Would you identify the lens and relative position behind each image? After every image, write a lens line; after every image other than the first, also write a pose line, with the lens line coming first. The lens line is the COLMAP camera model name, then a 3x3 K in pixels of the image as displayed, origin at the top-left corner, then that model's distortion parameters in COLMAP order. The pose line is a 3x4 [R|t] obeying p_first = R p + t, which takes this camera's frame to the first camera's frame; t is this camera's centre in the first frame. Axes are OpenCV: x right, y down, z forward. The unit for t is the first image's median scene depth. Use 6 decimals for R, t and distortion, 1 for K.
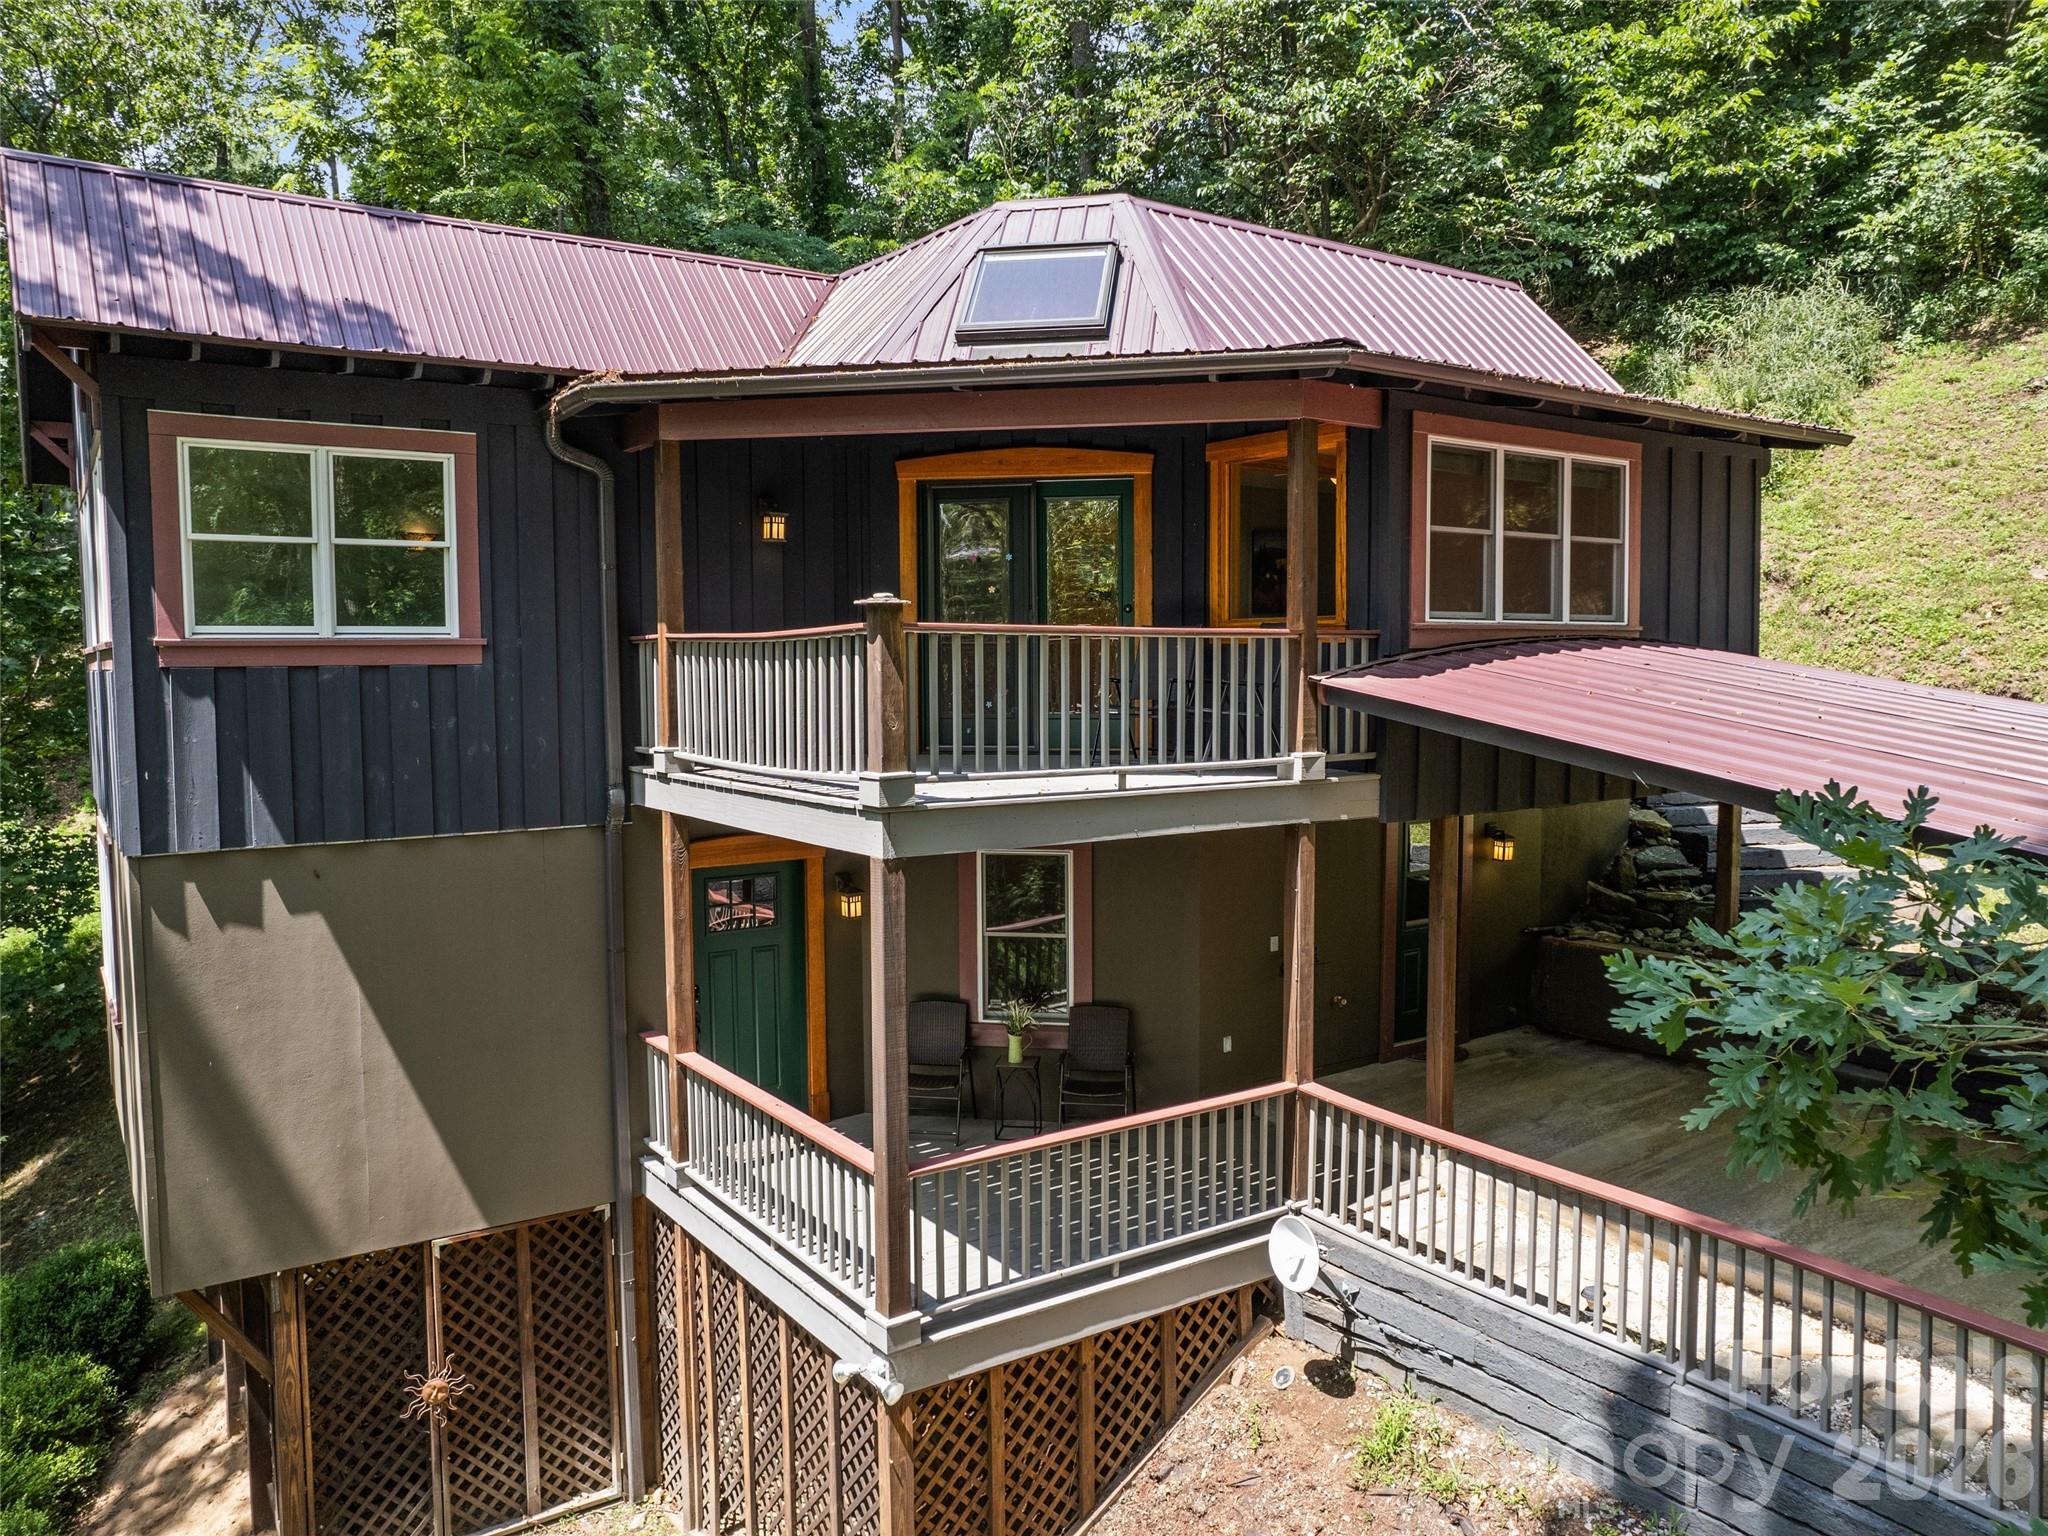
lens RADIAL K [[1468.7, 0, 1024.0], [0, 1468.7, 768.0], [0, 0, 1]] dist [-0.070386, 0.062629]
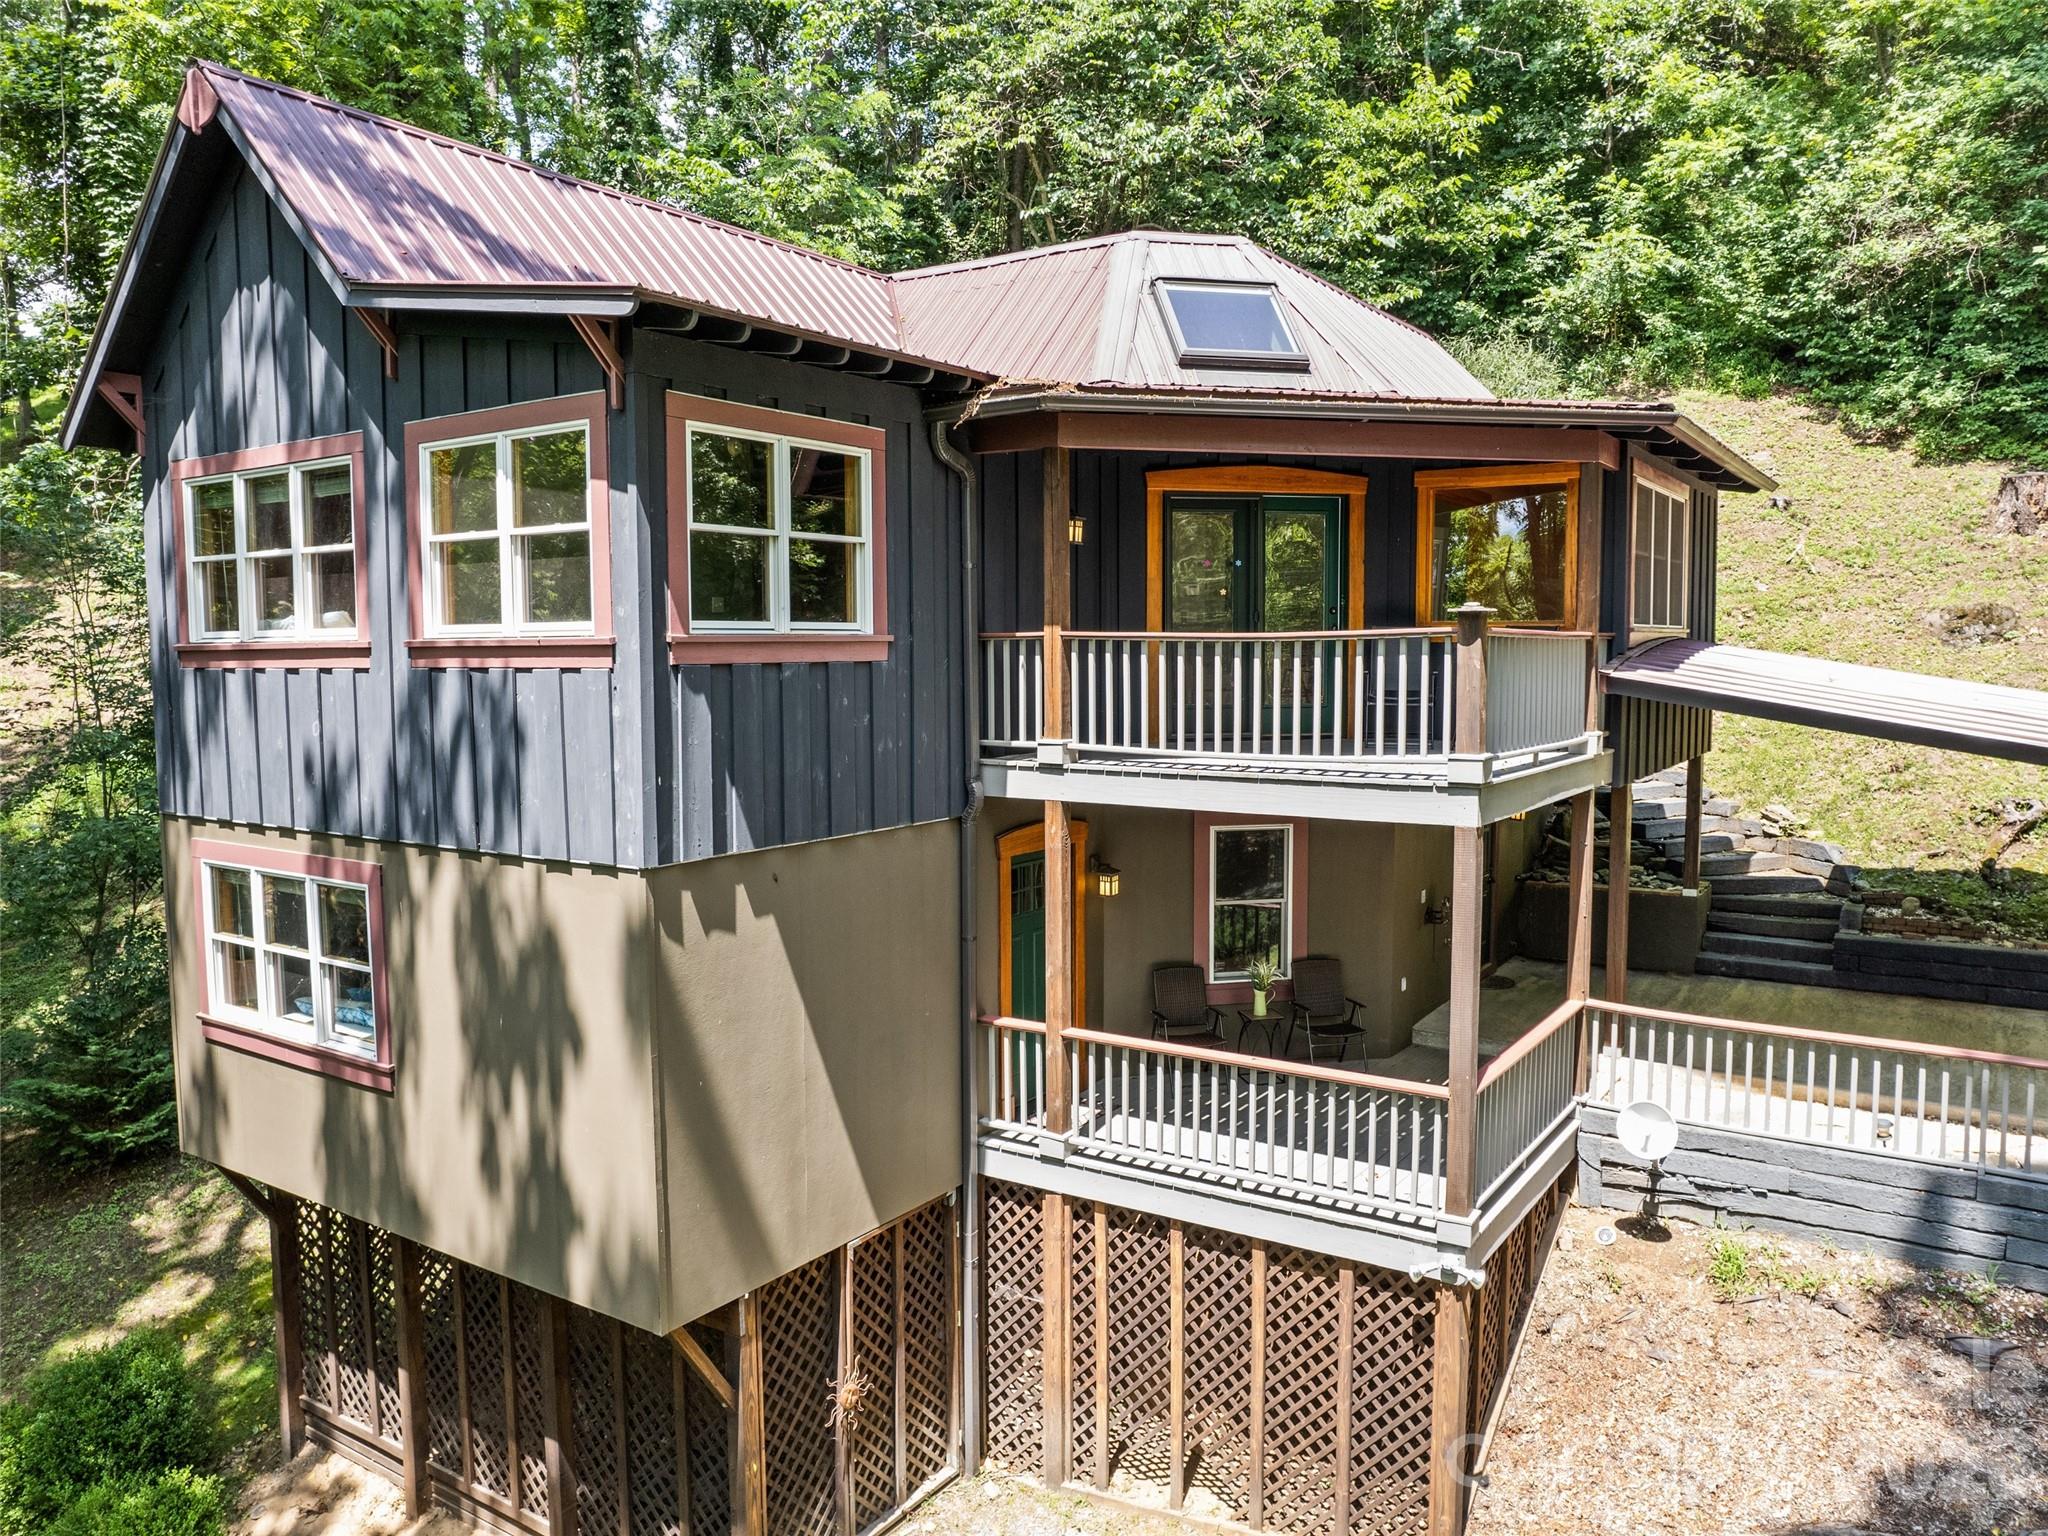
lens RADIAL K [[1468.7, 0, 1024.0], [0, 1468.7, 768.0], [0, 0, 1]] dist [-0.070386, 0.062629]
pose [[0.929165, -0.030464, 0.368408, -0.597698], [0.027428, 0.999533, 0.013476, -0.007992], [-0.368646, -0.002416, 0.929567, 0.027821]]
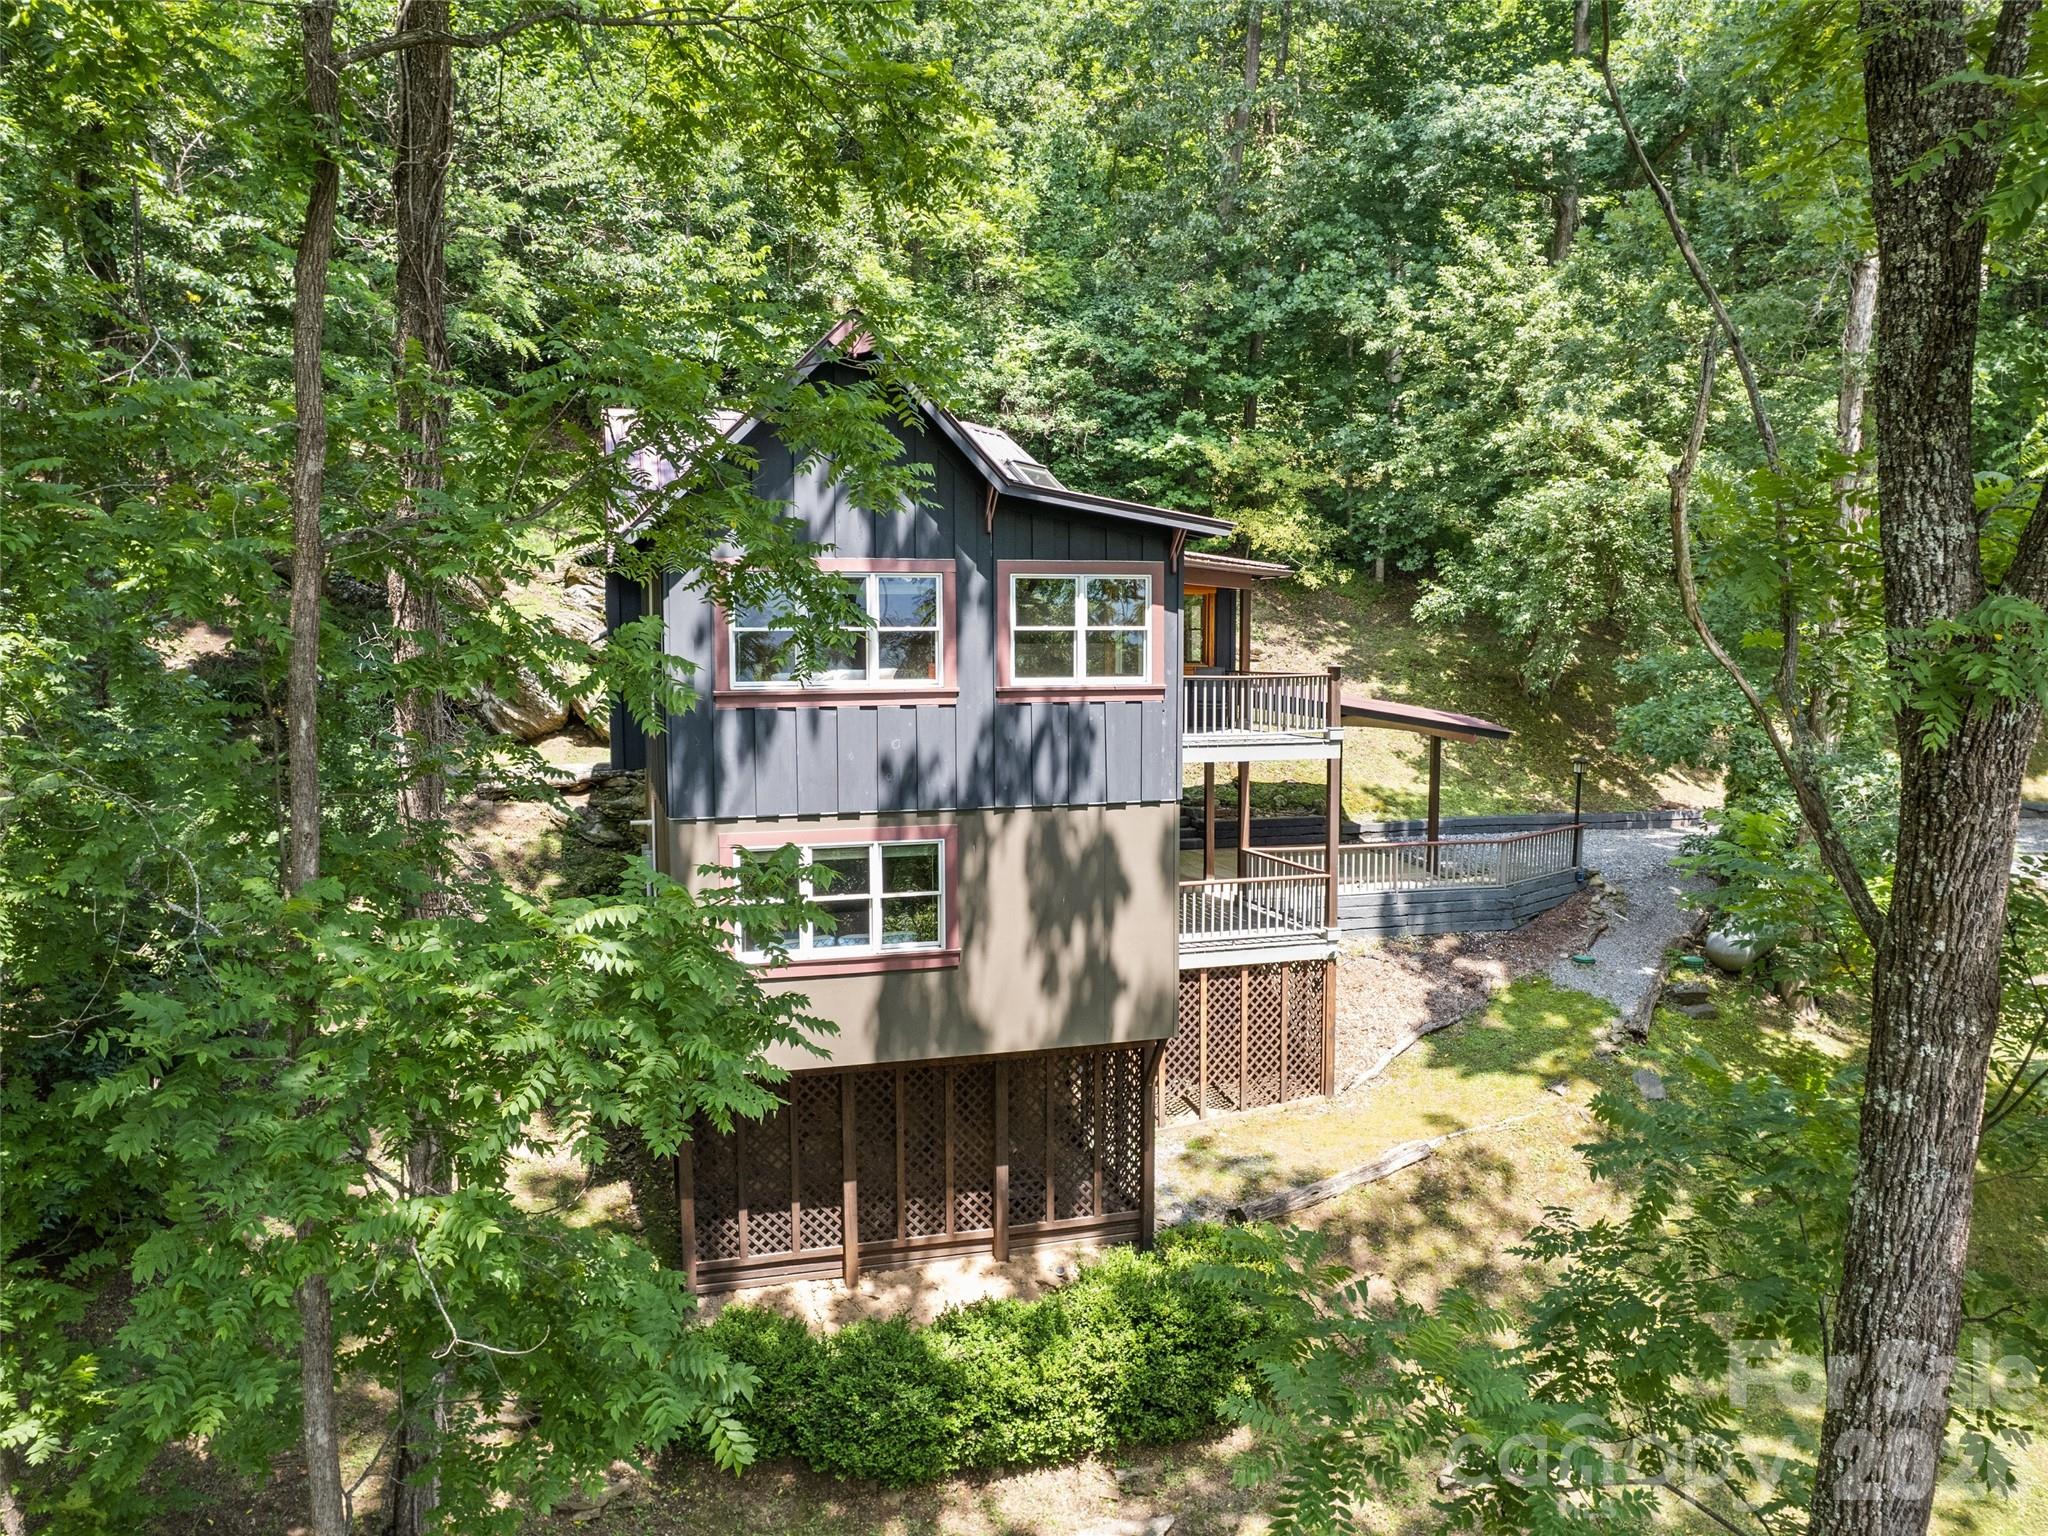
lens RADIAL K [[1438.4, 0, 1024.0], [0, 1438.4, 768.0], [0, 0, 1]] dist [-0.041613, -0.001028]
pose [[0.311455, -0.078779, 0.946990, -1.981399], [0.070571, 0.995723, 0.059623, -0.085283], [-0.947637, 0.048260, 0.315682, 0.485380]]
